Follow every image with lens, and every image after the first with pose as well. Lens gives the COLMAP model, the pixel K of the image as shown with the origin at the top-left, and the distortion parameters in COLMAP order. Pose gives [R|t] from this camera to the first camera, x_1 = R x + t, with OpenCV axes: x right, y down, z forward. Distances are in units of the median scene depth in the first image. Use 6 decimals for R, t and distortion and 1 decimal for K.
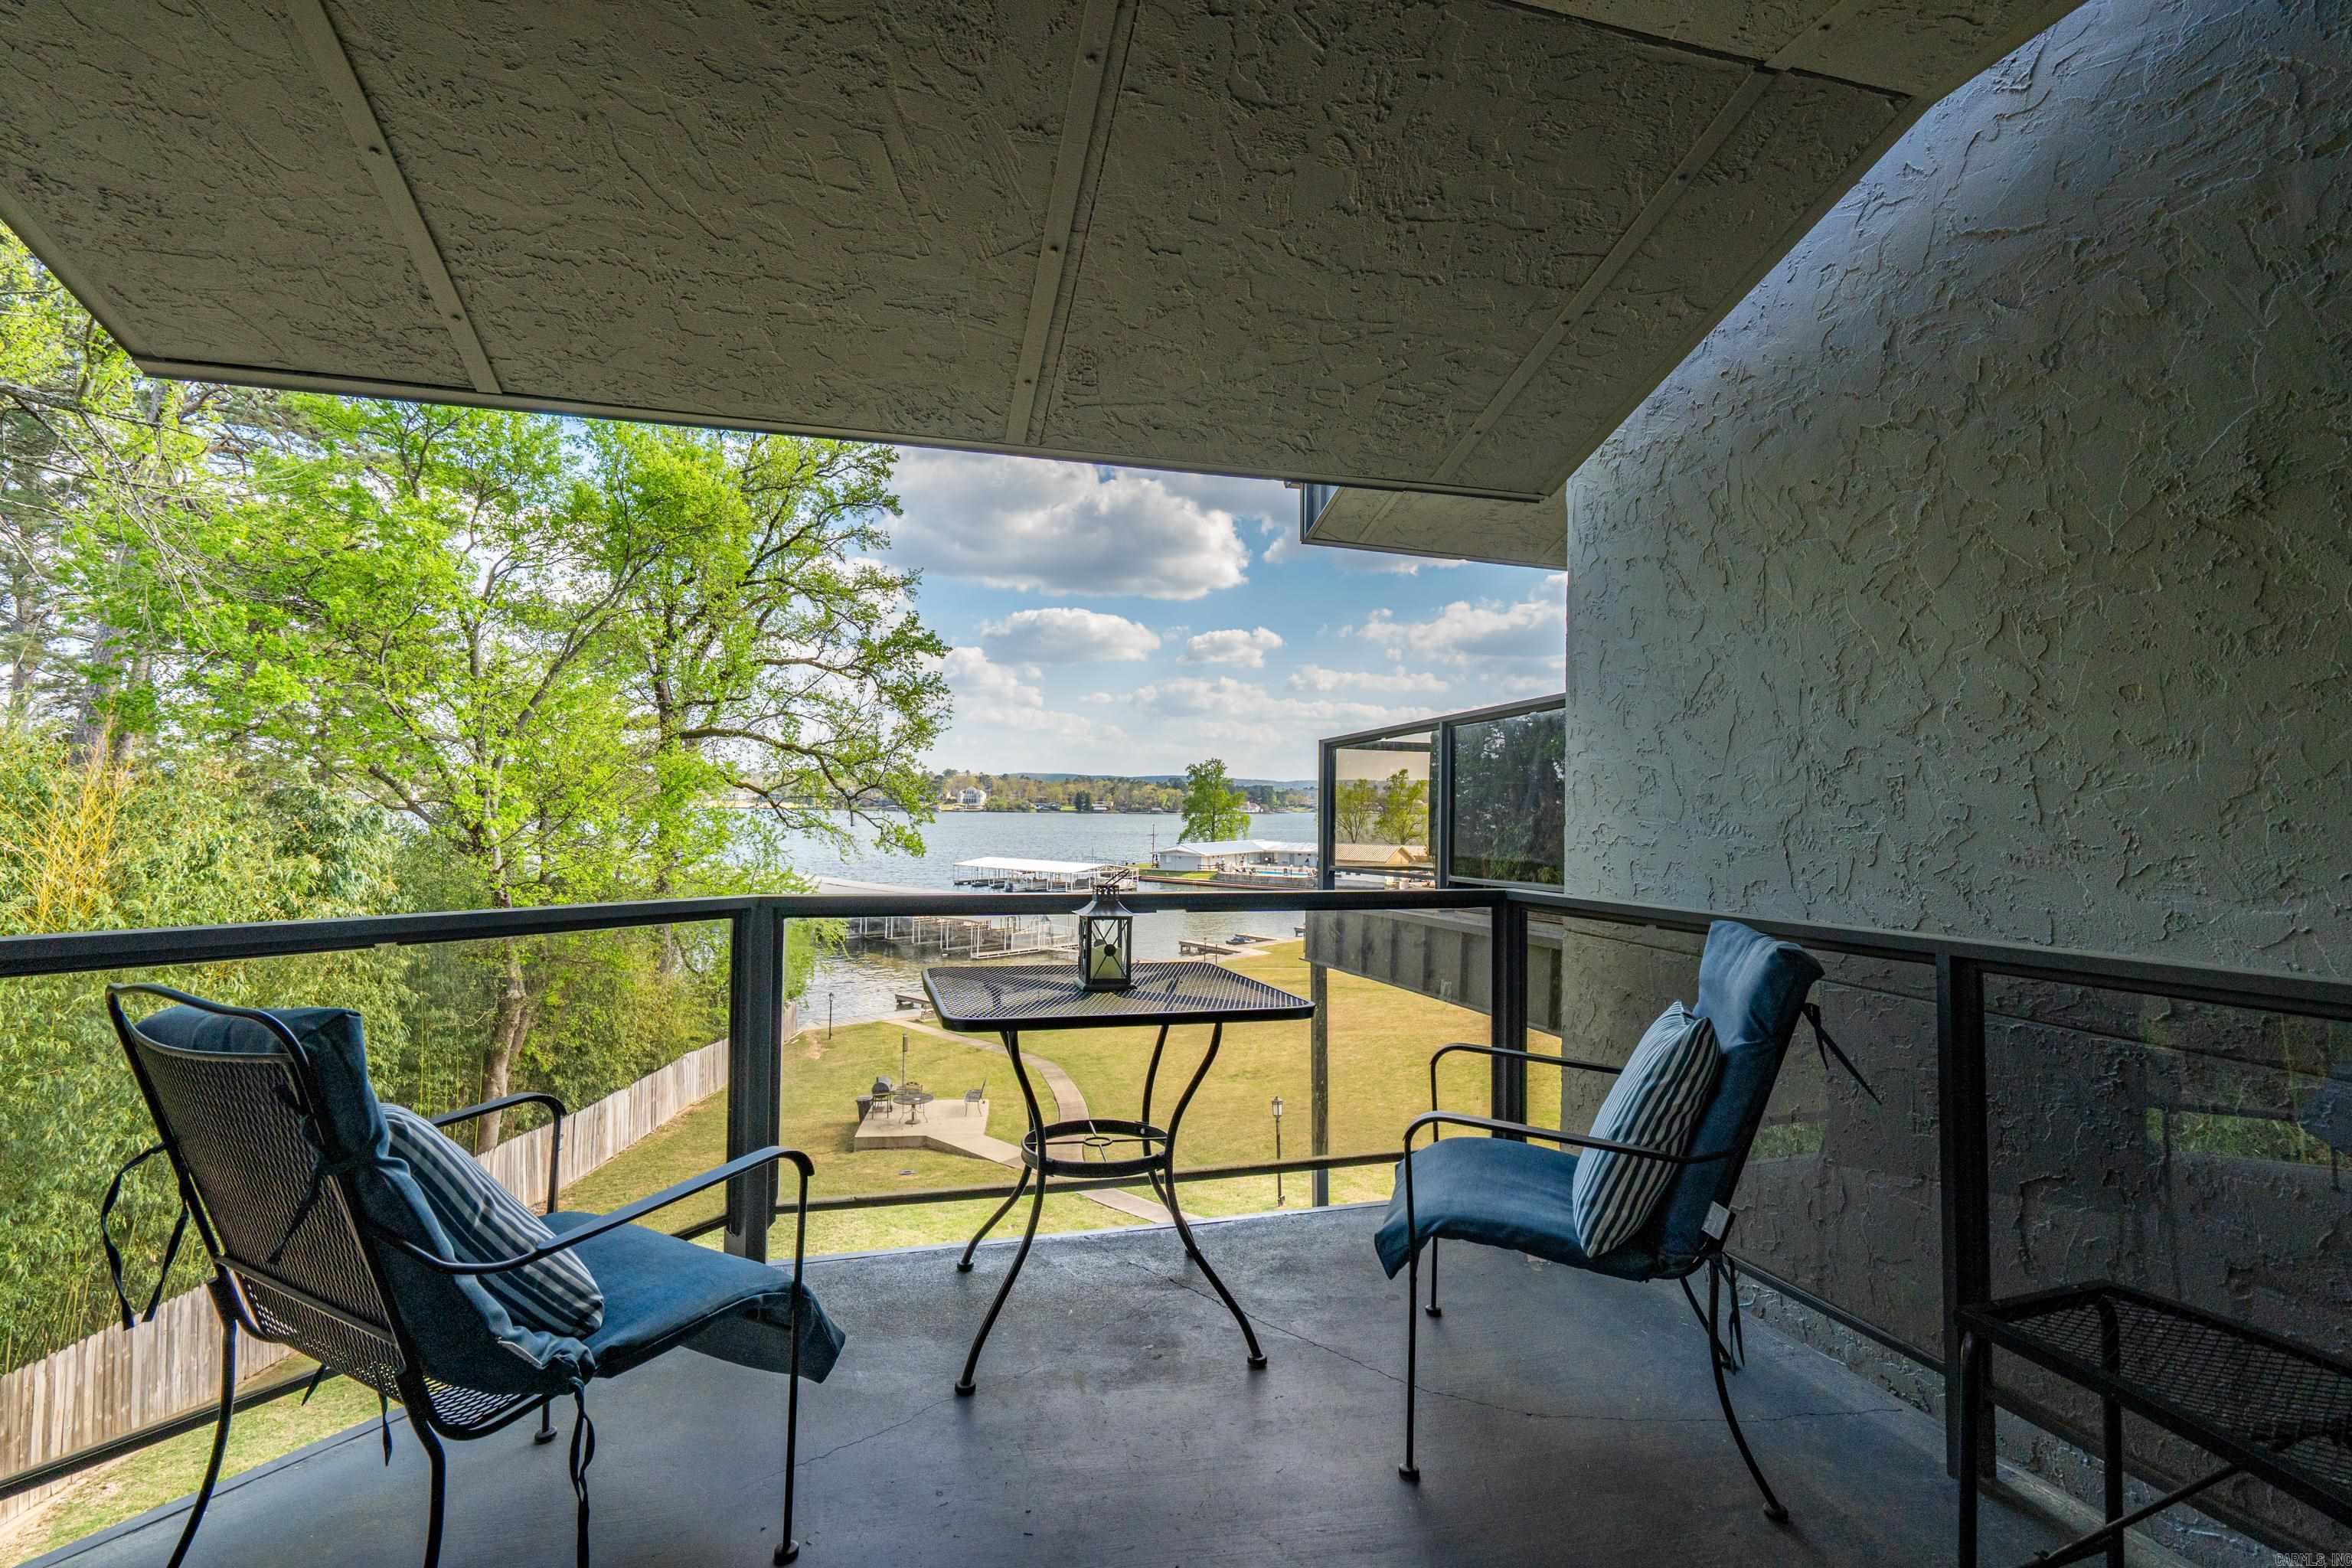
lens RADIAL K [[1093.7, 0, 1176.0], [0, 1093.7, 784.0], [0, 0, 1]] dist [0.004514, 0.000336]
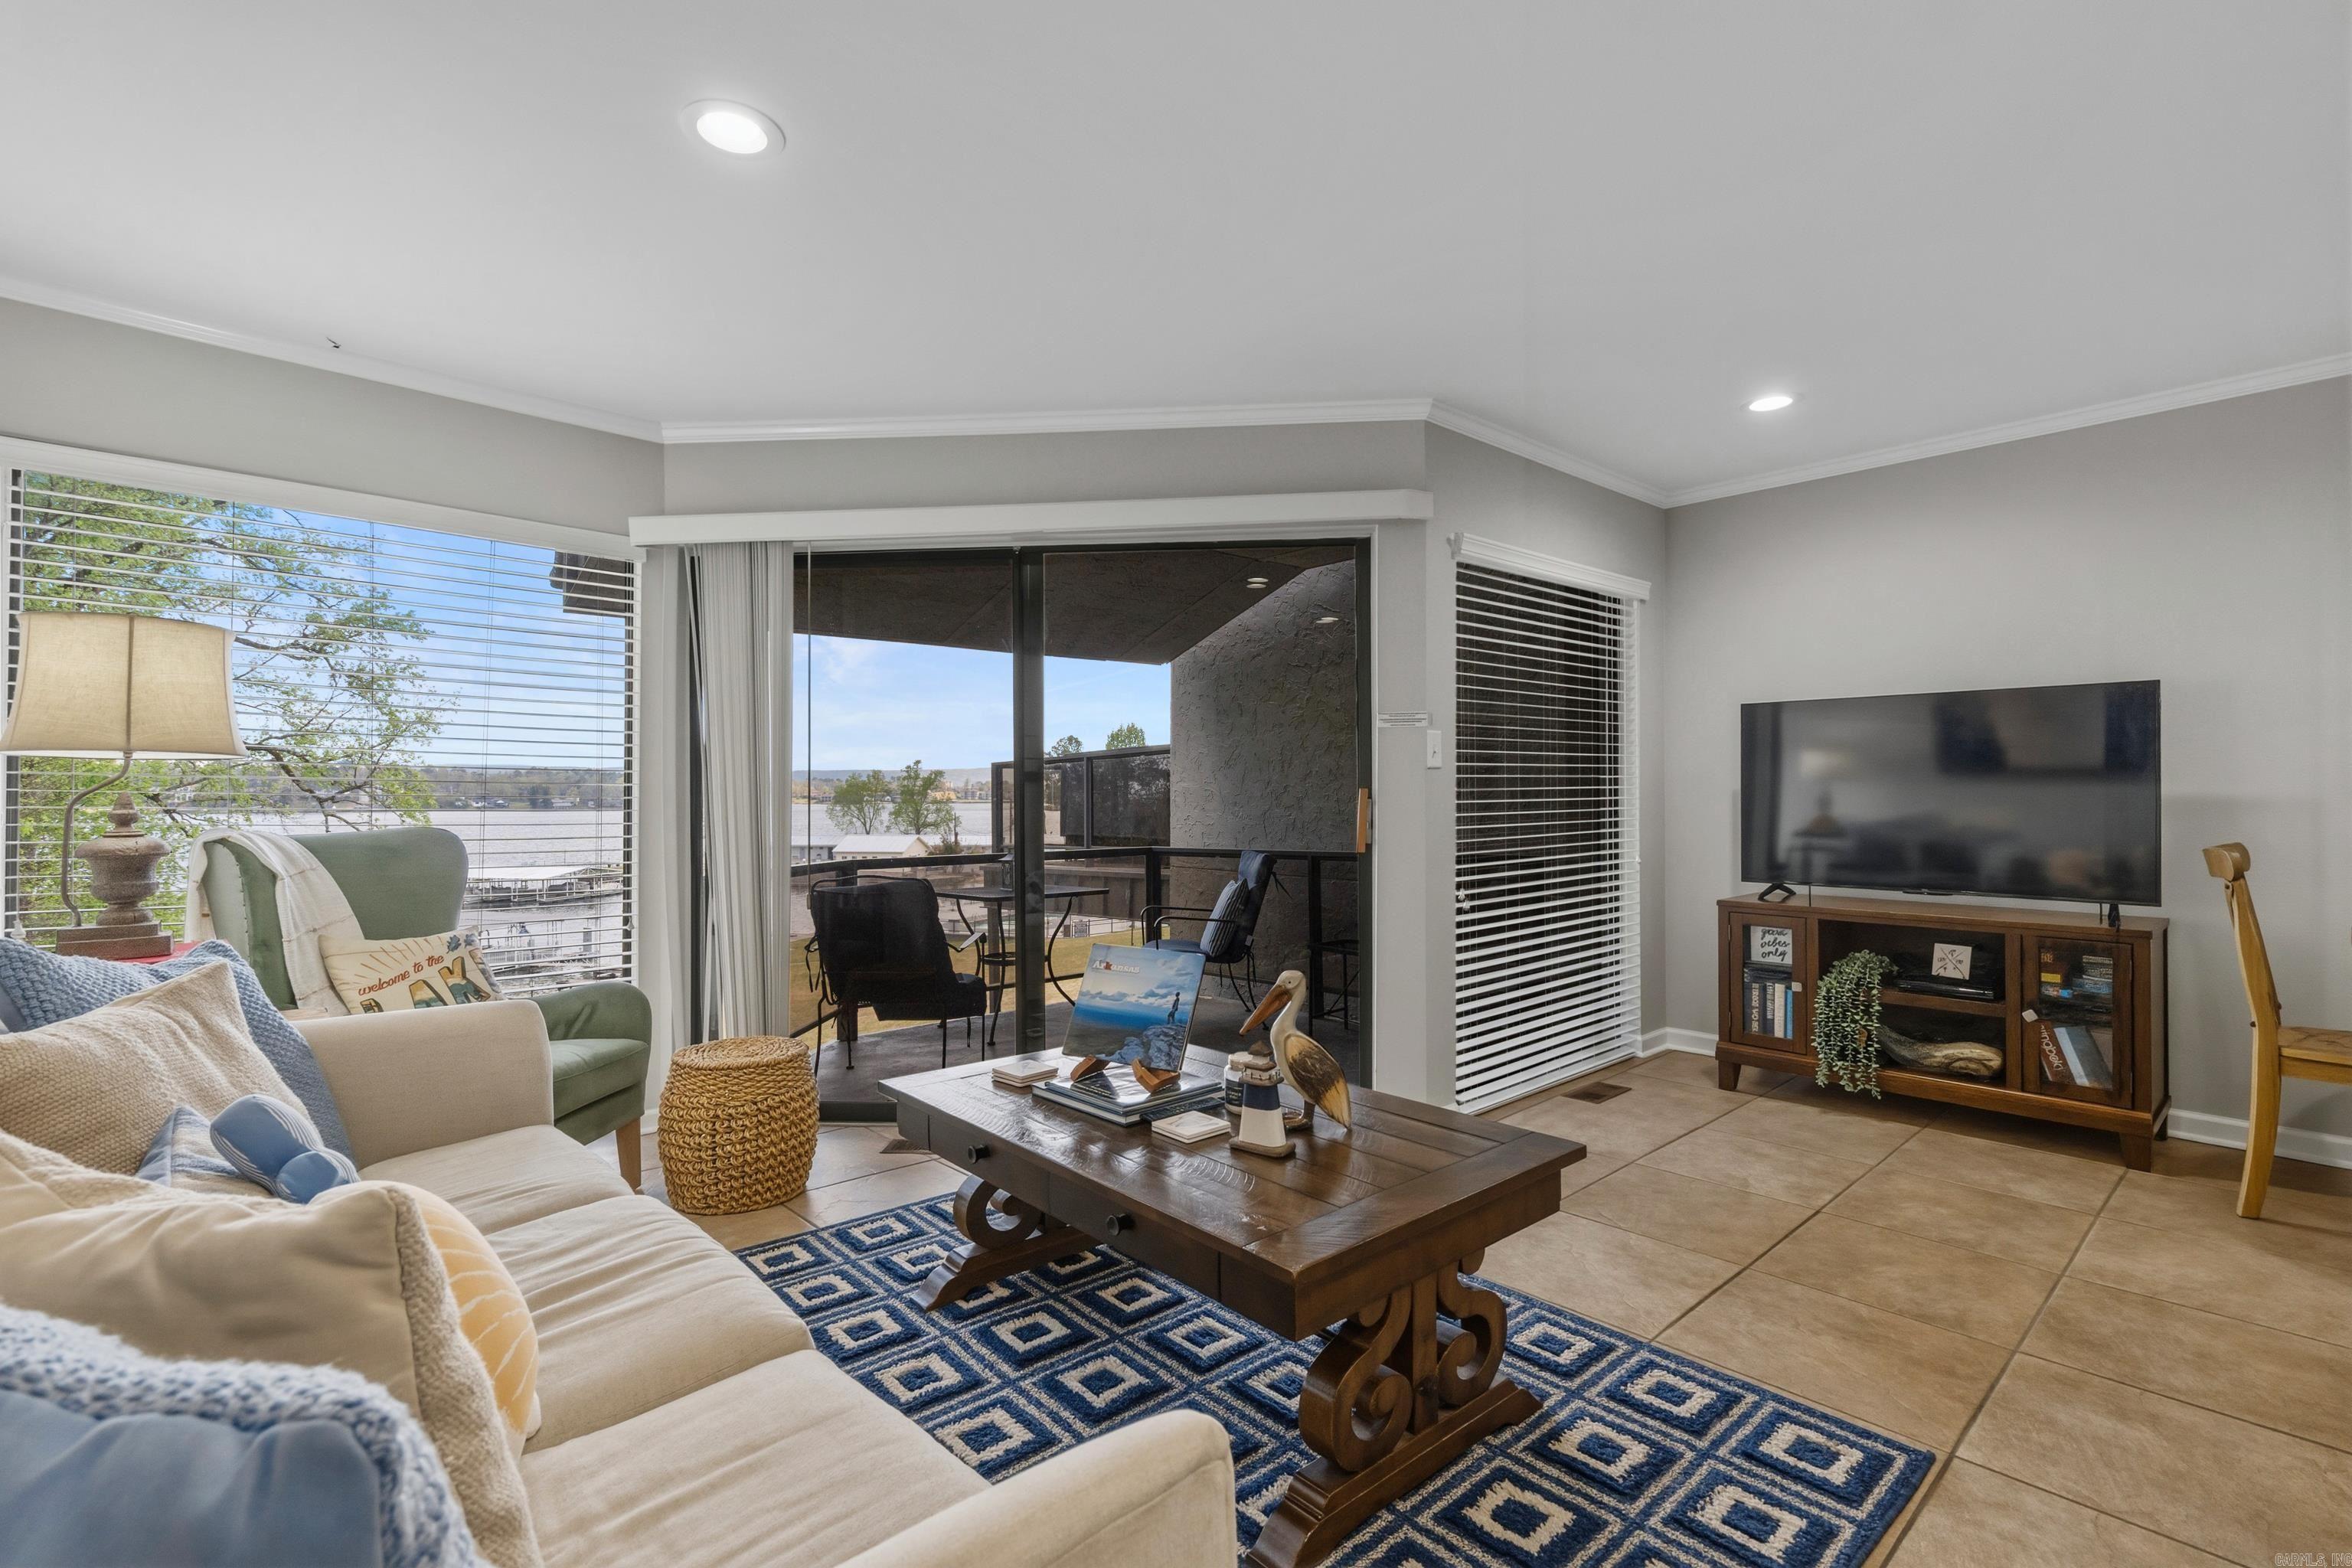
lens RADIAL K [[1039.6, 0, 1203.4], [0, 1039.6, 804.1], [0, 0, 1]] dist [-0.002894, -0.000230]
pose [[0.893687, -0.010301, 0.448572, -0.055665], [0.000131, 0.999742, 0.022697, -0.003530], [-0.448691, -0.020225, 0.893458, -0.092979]]
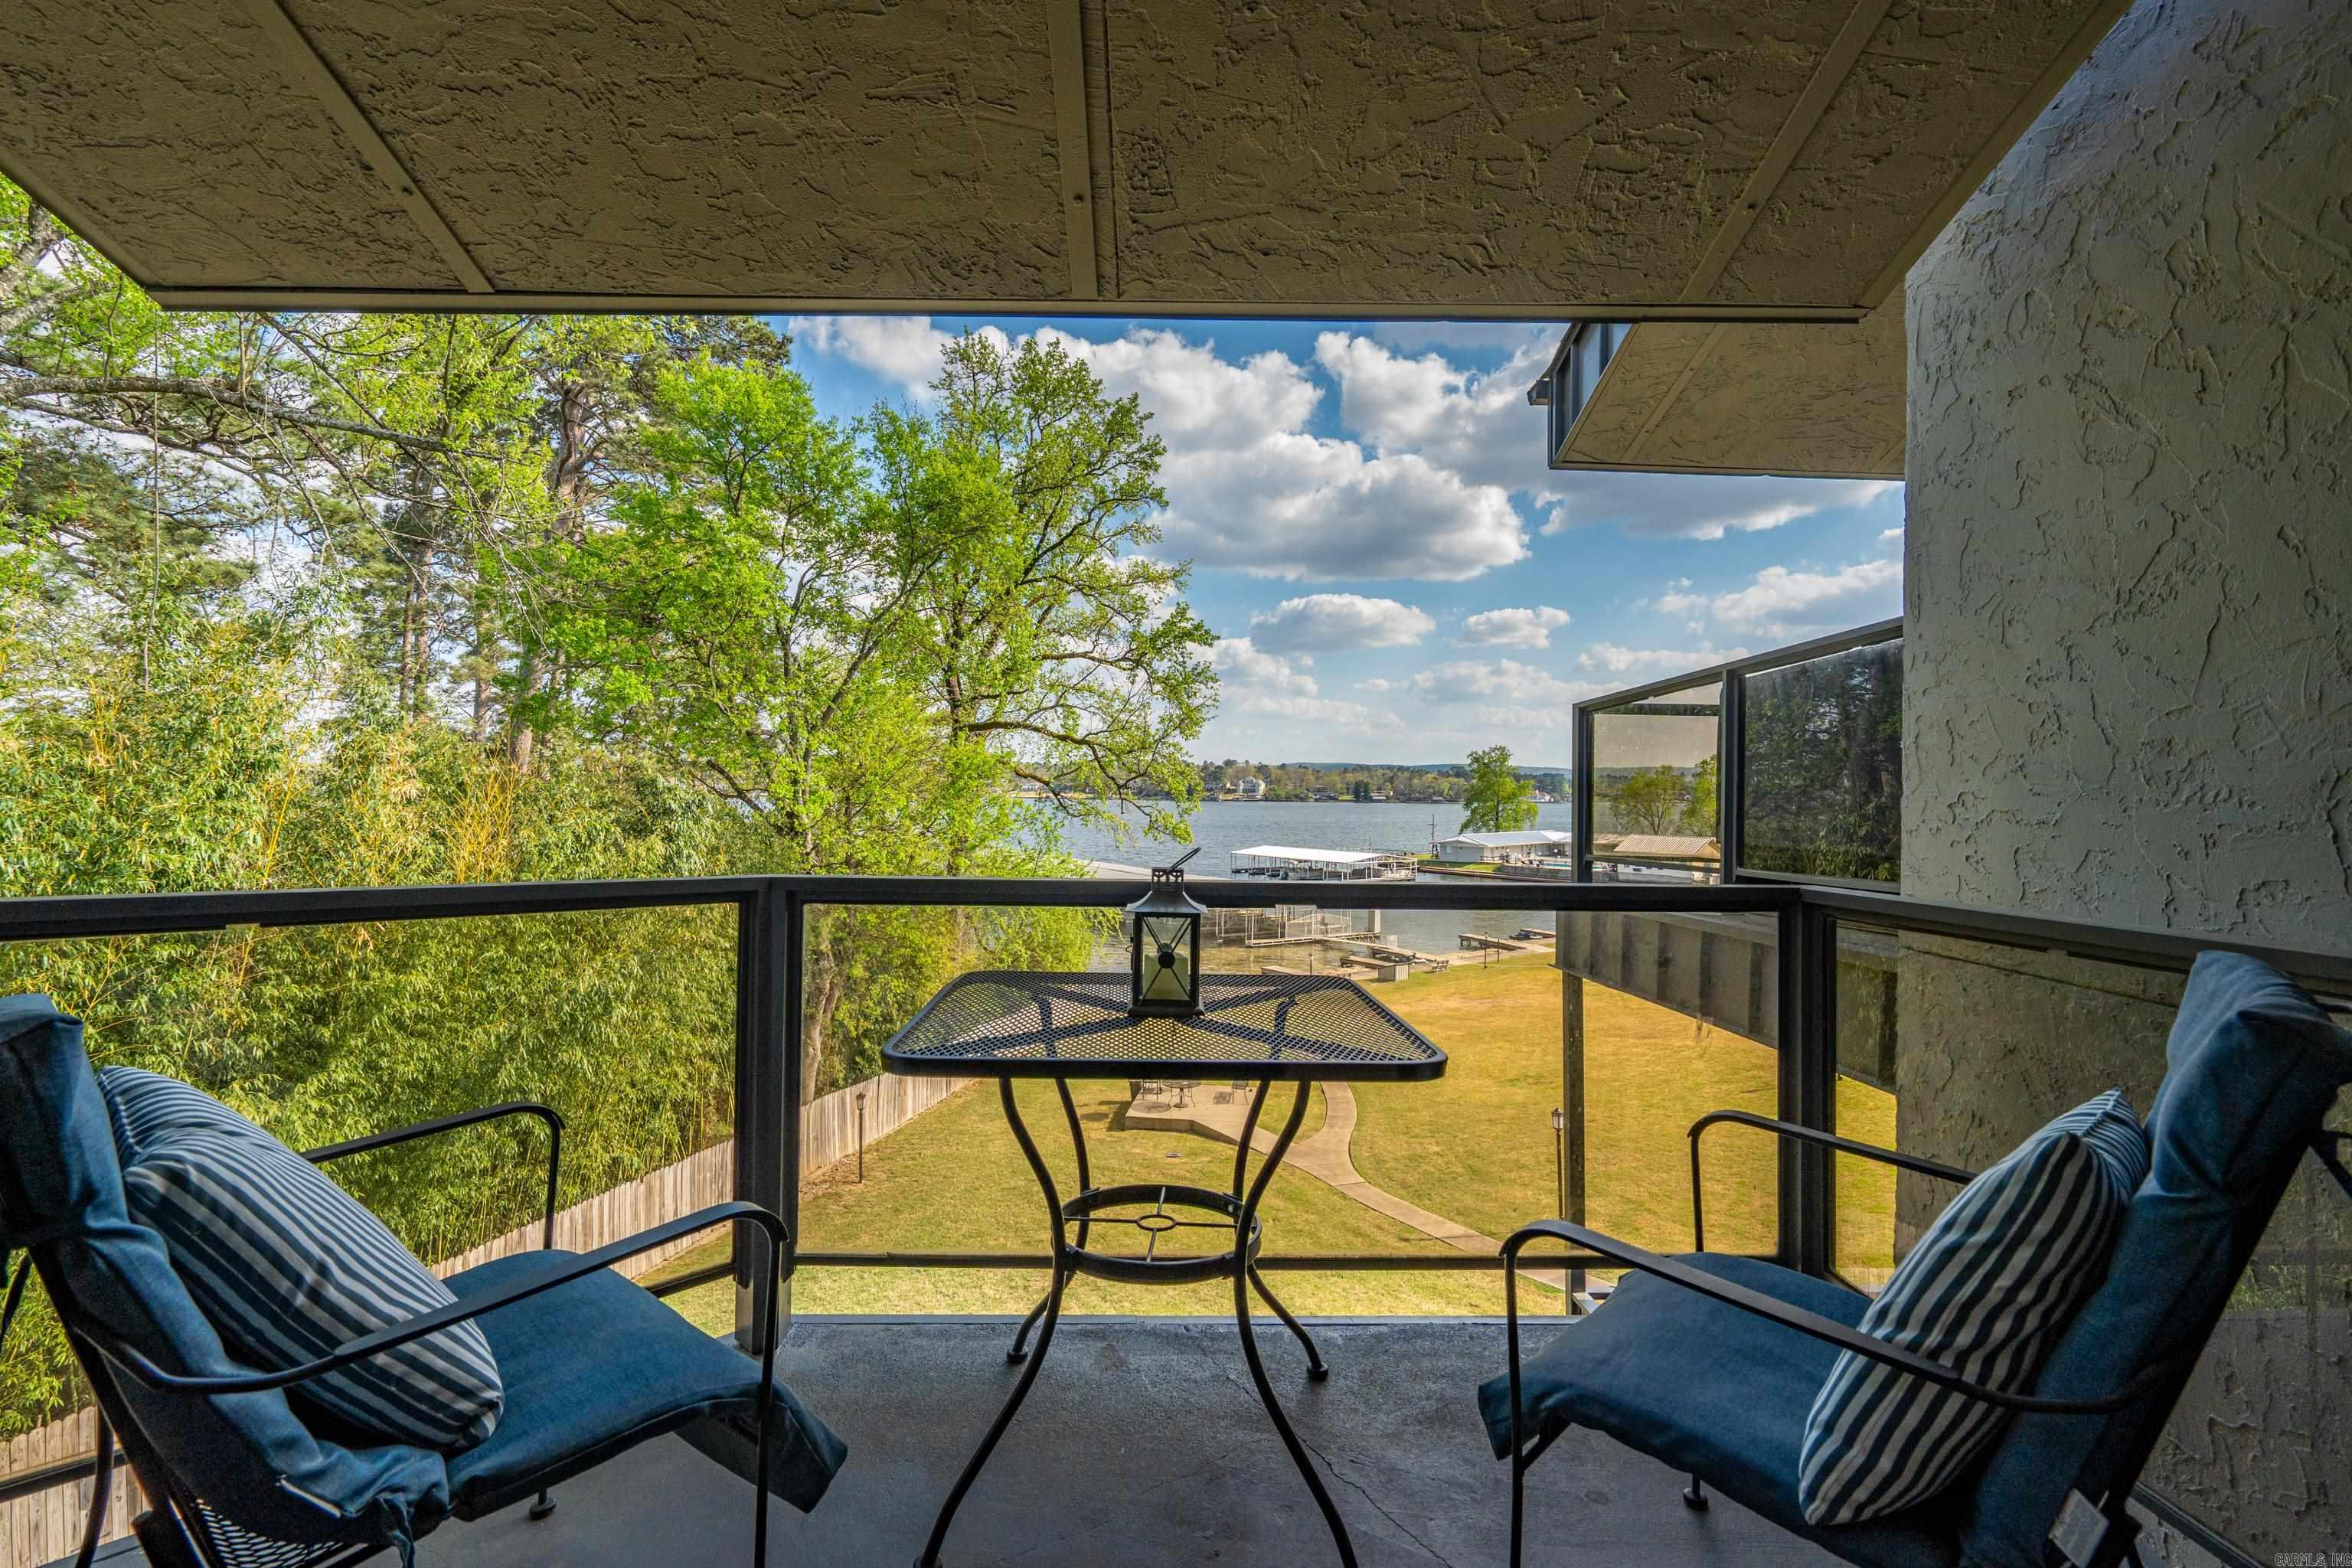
lens RADIAL K [[1093.7, 0, 1176.0], [0, 1093.7, 784.0], [0, 0, 1]] dist [0.004514, 0.000336]
pose [[0.968878, -0.004390, -0.247500, 0.010573], [0.006903, 0.999933, 0.009288, 0.002271], [0.247443, -0.010707, 0.968843, 0.027590]]
